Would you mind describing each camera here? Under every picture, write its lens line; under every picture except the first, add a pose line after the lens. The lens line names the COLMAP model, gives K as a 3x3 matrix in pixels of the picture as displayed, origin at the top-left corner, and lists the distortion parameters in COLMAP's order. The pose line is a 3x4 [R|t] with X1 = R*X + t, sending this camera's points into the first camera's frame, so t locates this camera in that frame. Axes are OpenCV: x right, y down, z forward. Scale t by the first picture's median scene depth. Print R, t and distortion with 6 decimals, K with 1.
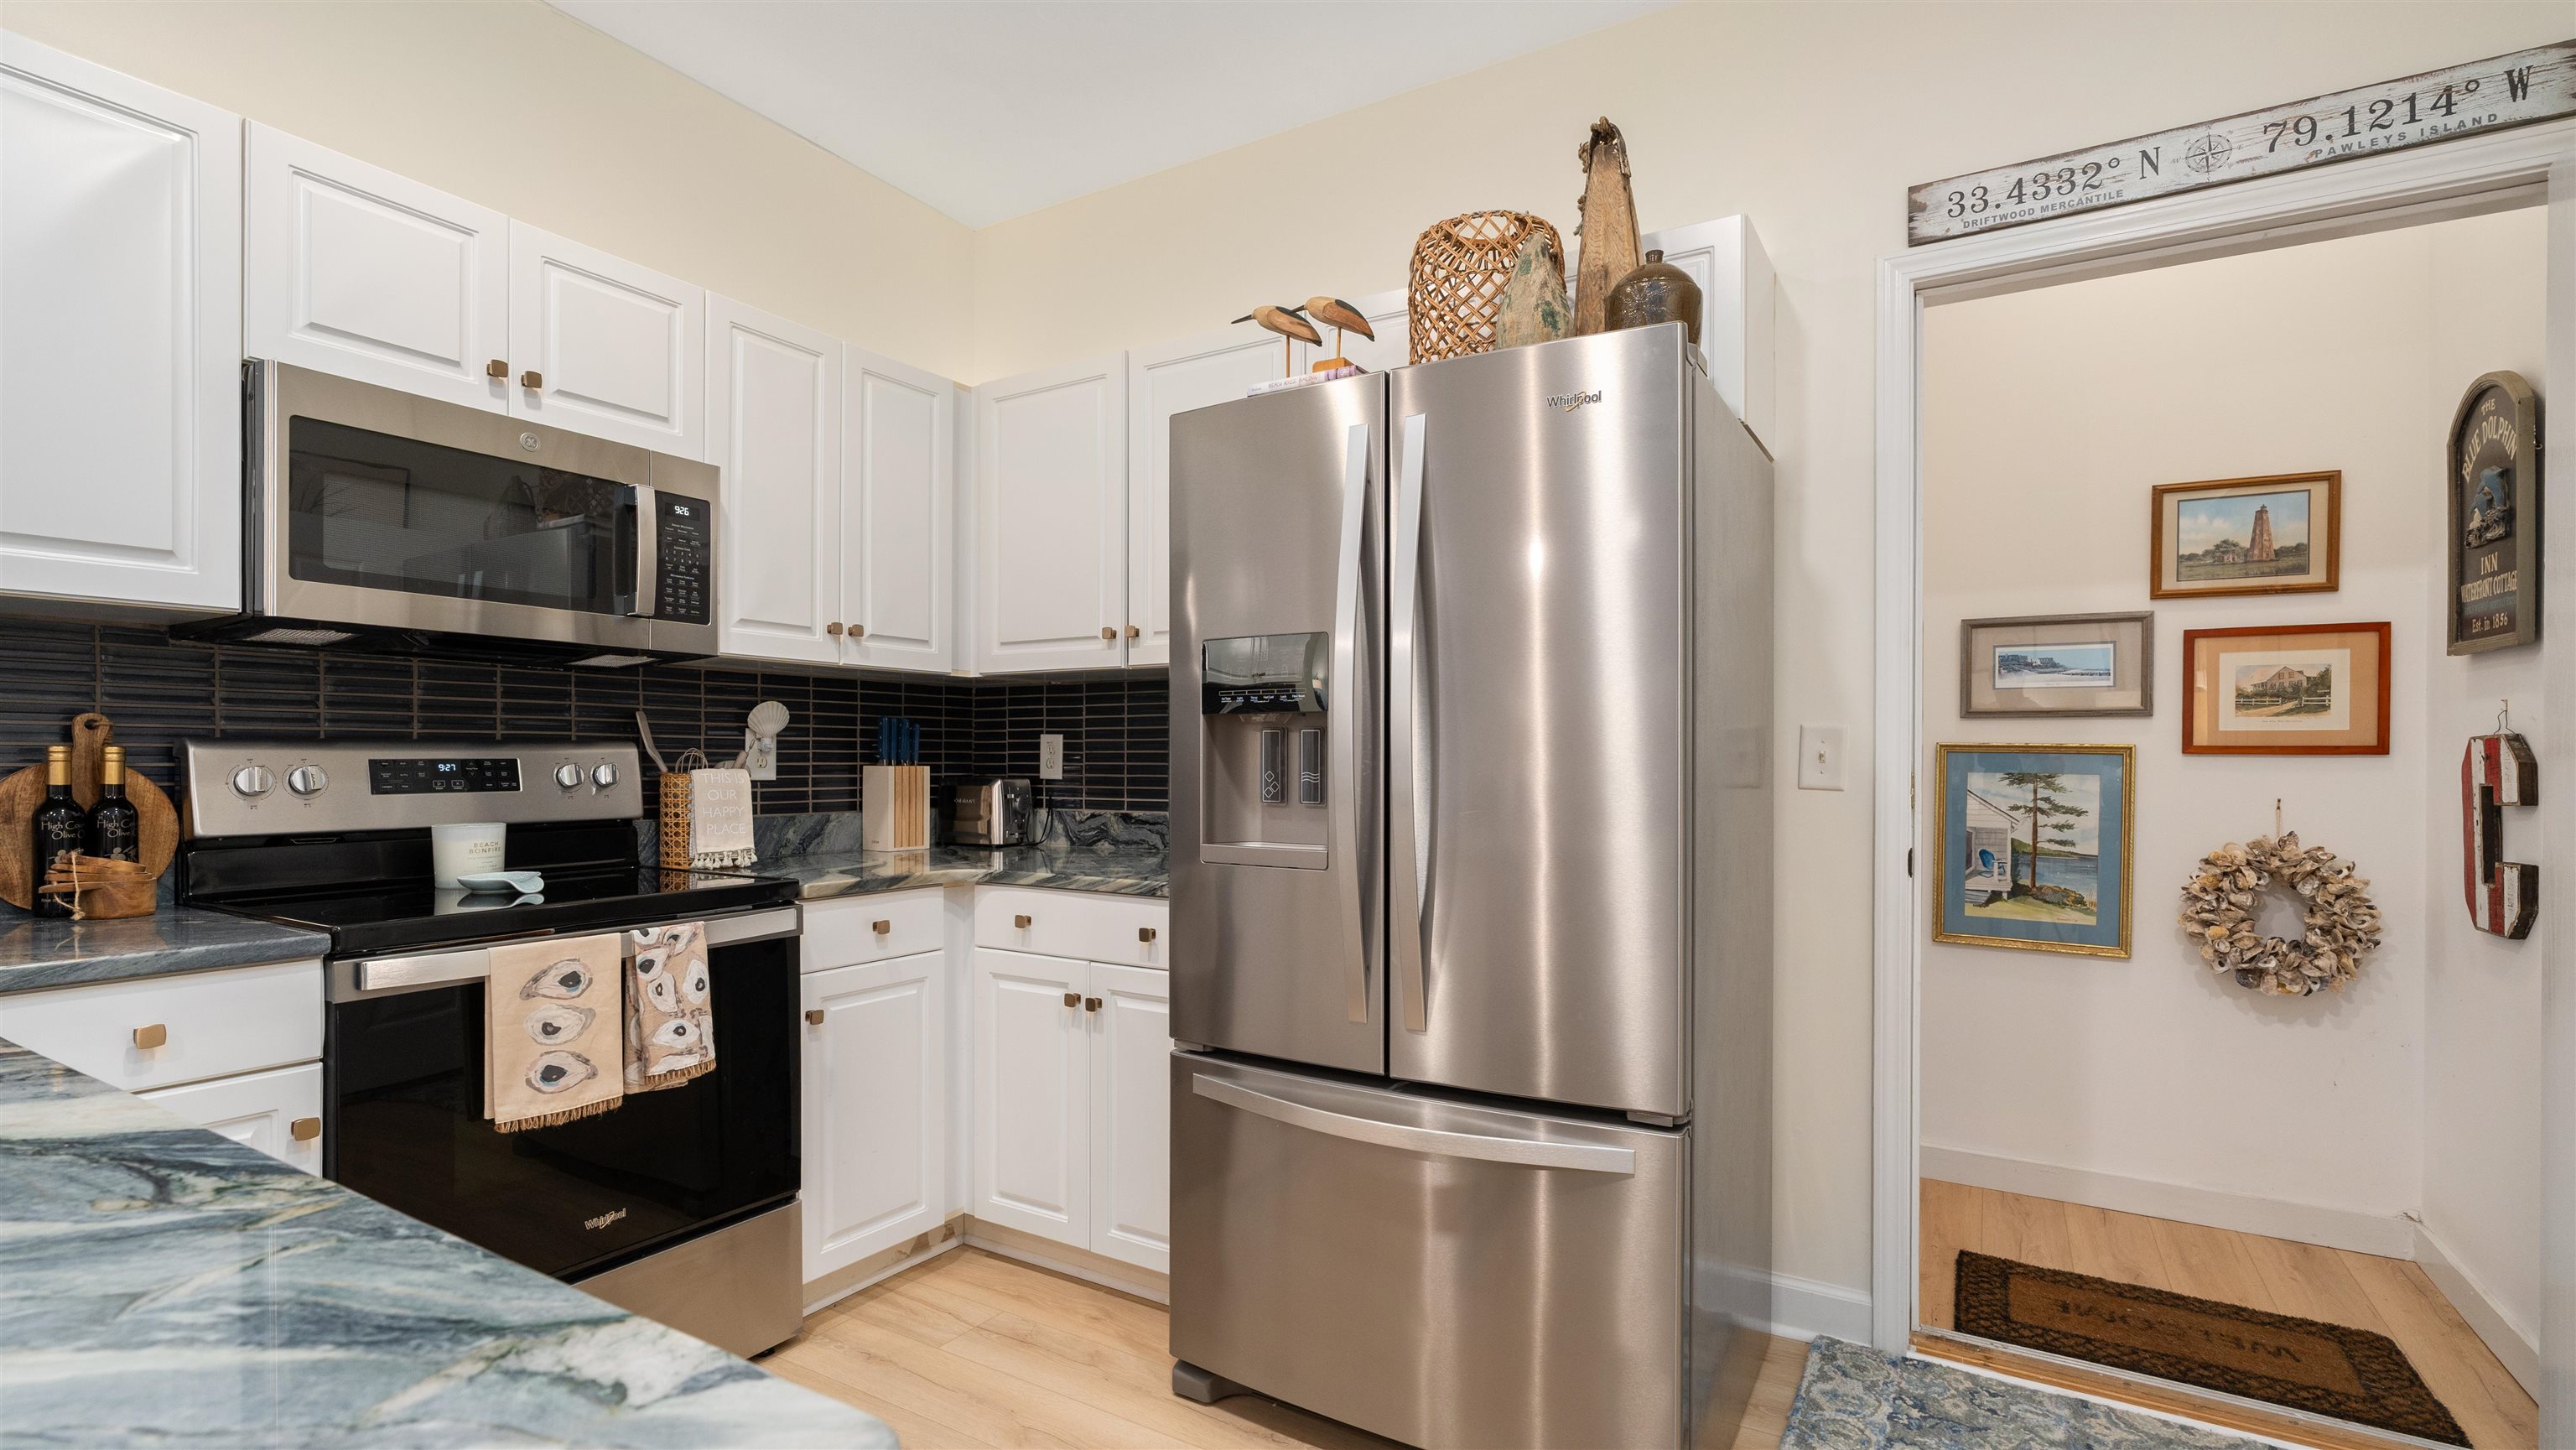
lens RADIAL K [[1162.0, 0, 1280.1], [0, 1162.0, 770.8], [0, 0, 1]] dist [-0.003308, 0.000443]
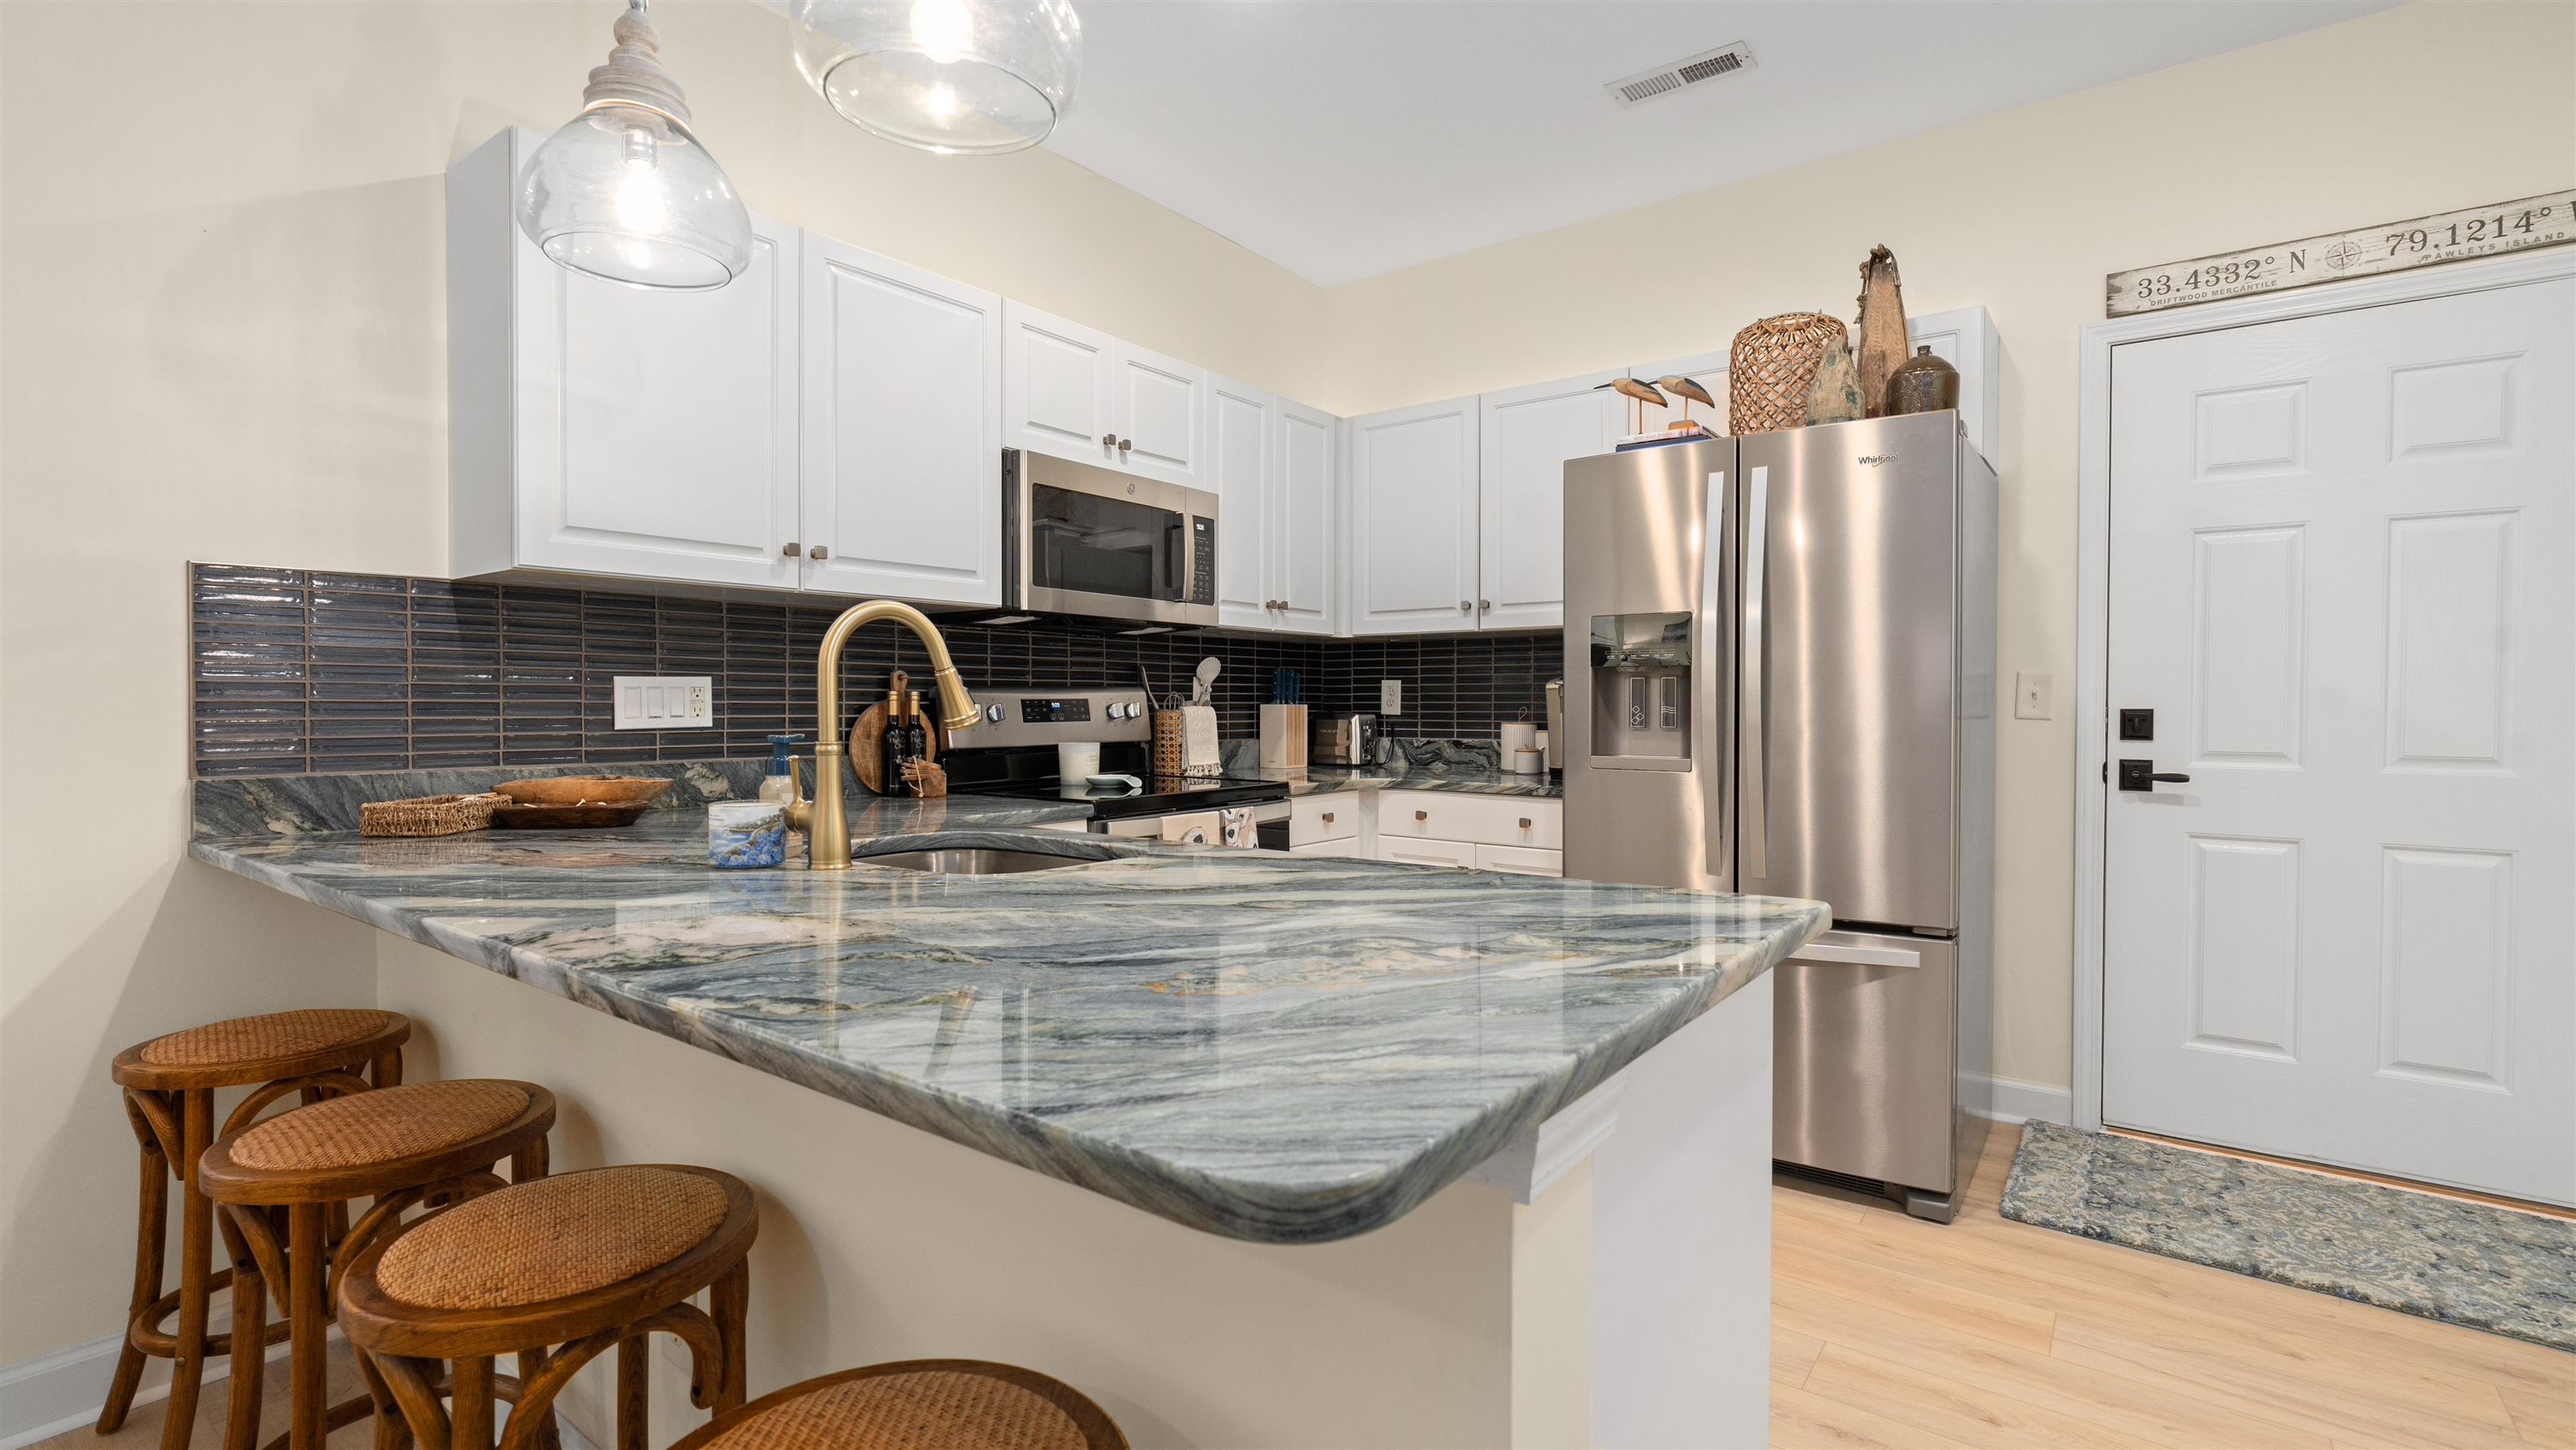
lens RADIAL K [[1152.5, 0, 1282.9], [0, 1152.5, 727.3], [0, 0, 1]] dist [-0.000970, 0.000008]
pose [[0.995046, 0.000235, -0.099417, -0.294497], [0.000992, 0.999924, 0.012293, 0.008378], [0.099412, -0.012331, 0.994970, -0.459216]]
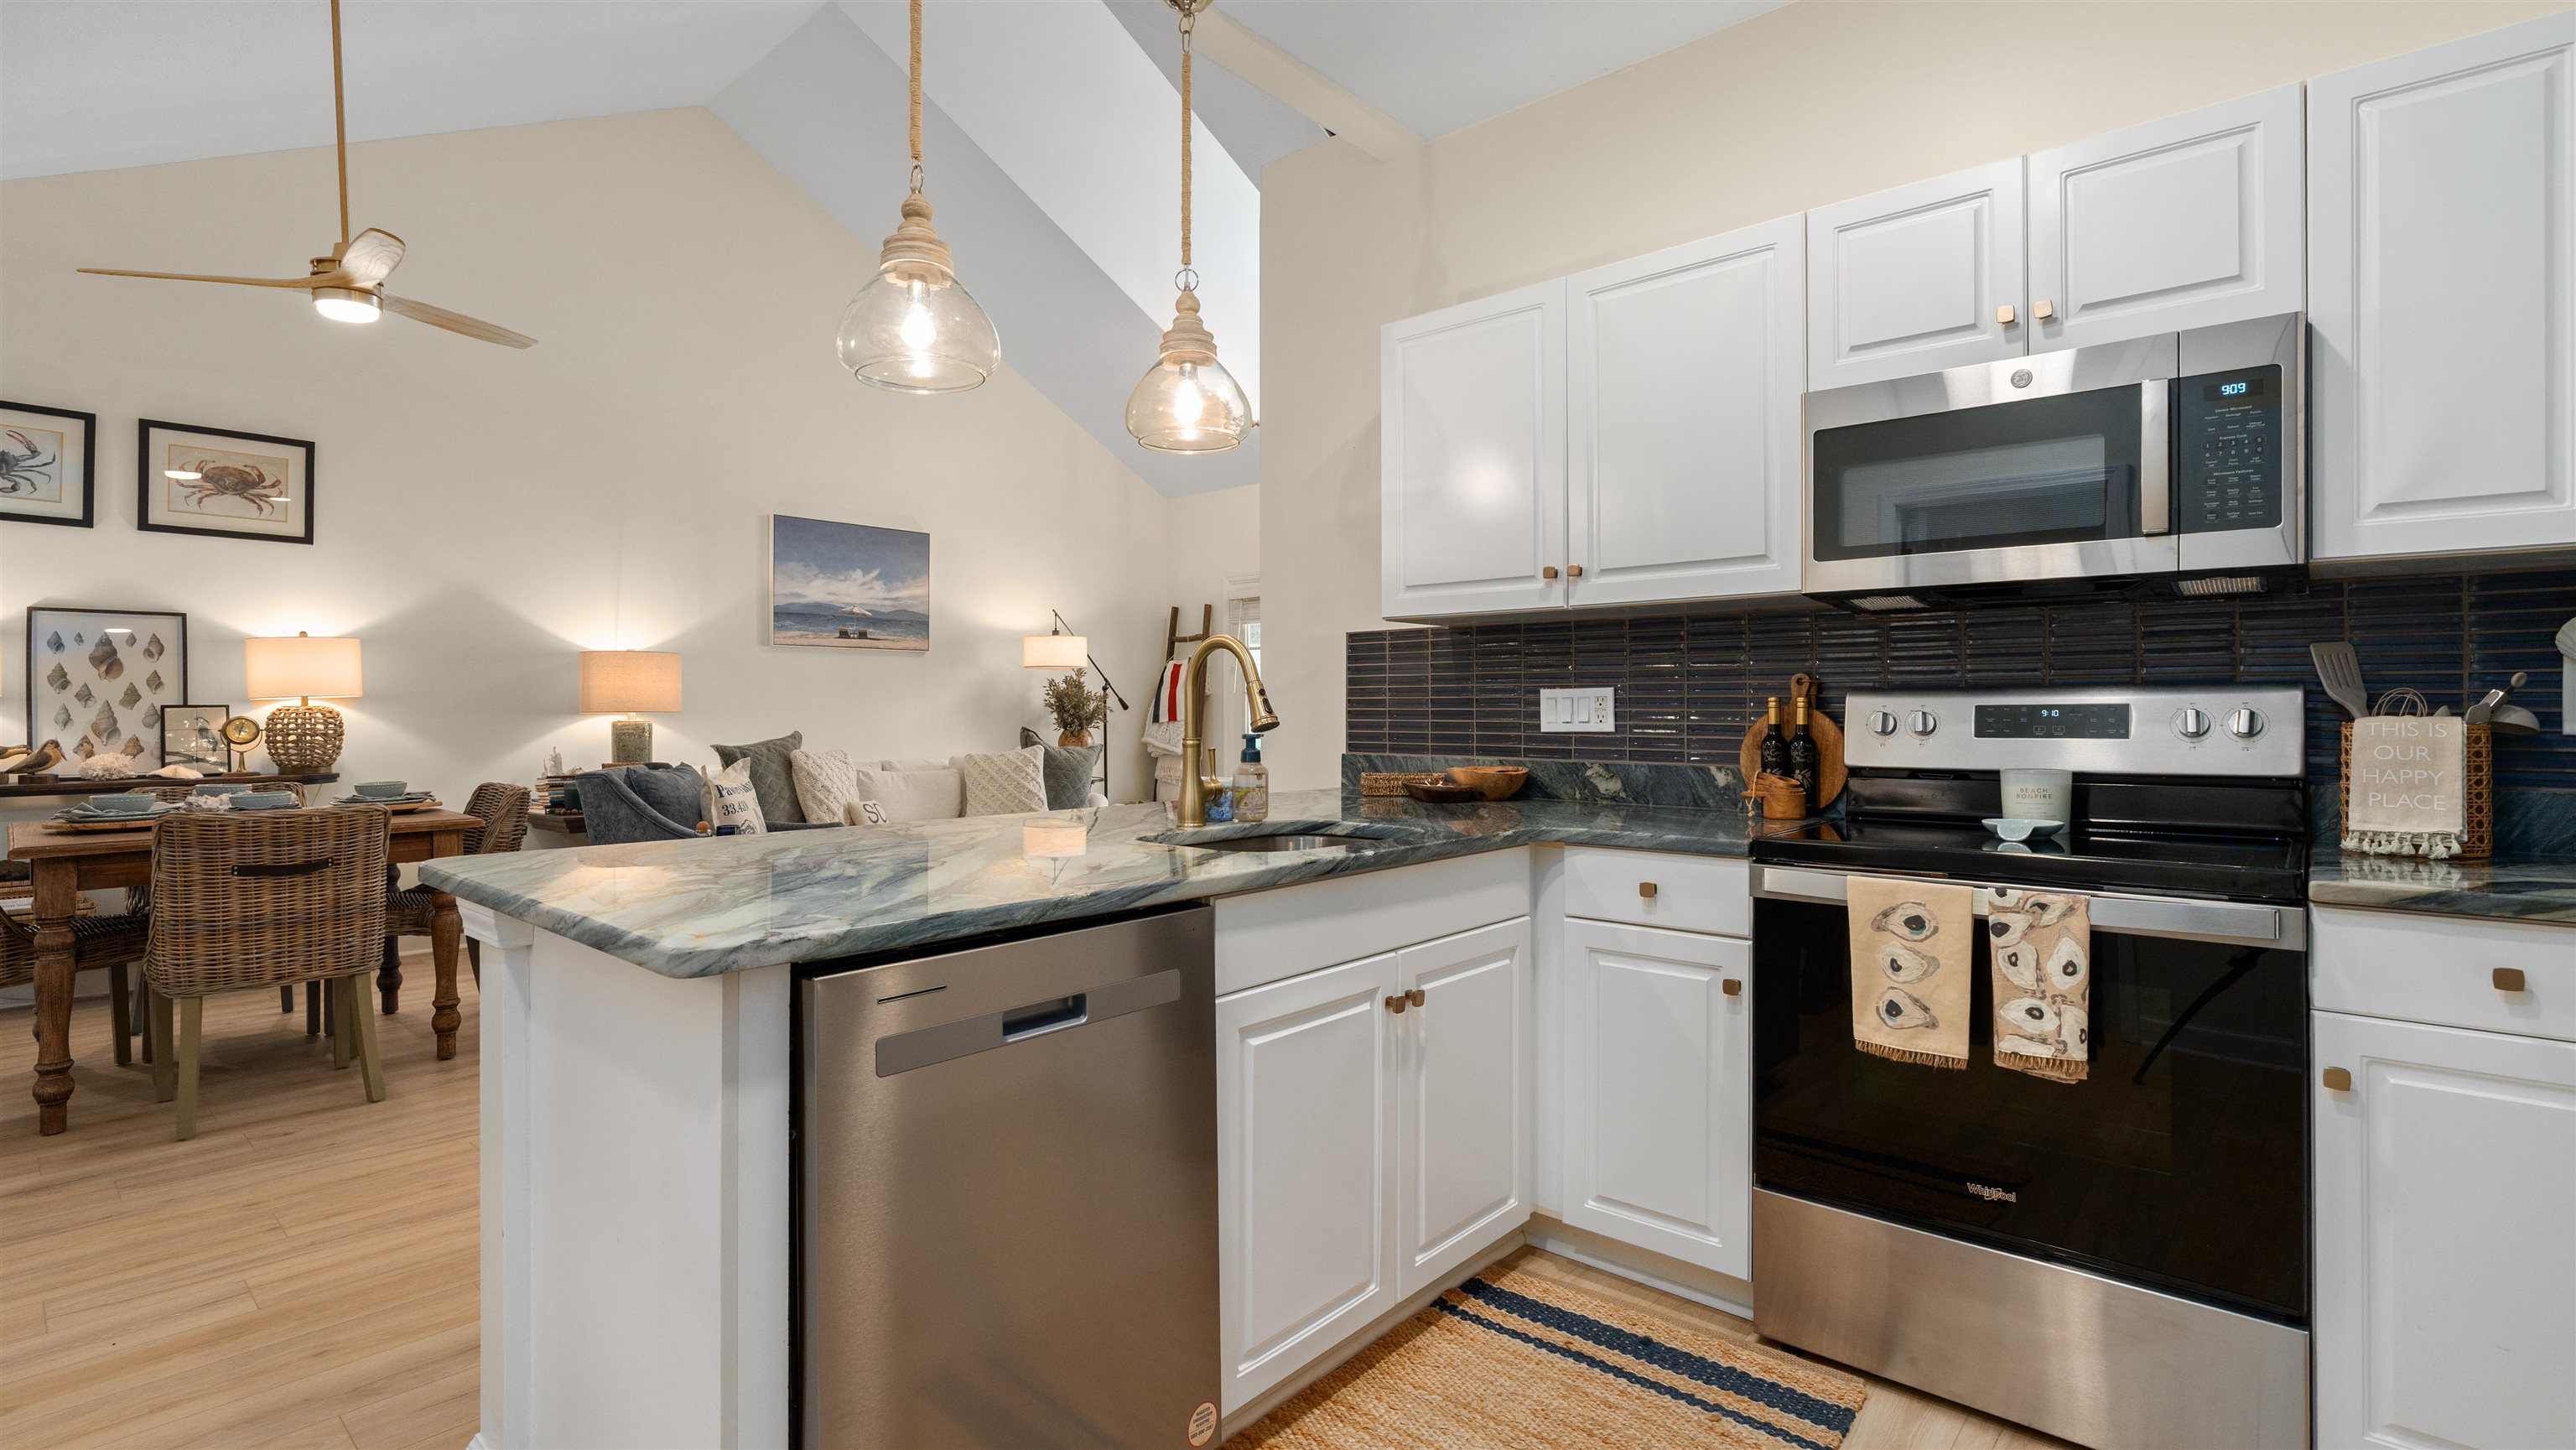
lens RADIAL K [[1174.6, 0, 1293.4], [0, 1174.6, 707.2], [0, 0, 1]] dist [-0.002551, -0.000200]
pose [[-0.166844, -0.004888, -0.985971, 0.412179], [-0.008045, 0.999961, -0.003596, 0.001153], [0.985951, 0.007332, -0.166877, 0.546459]]
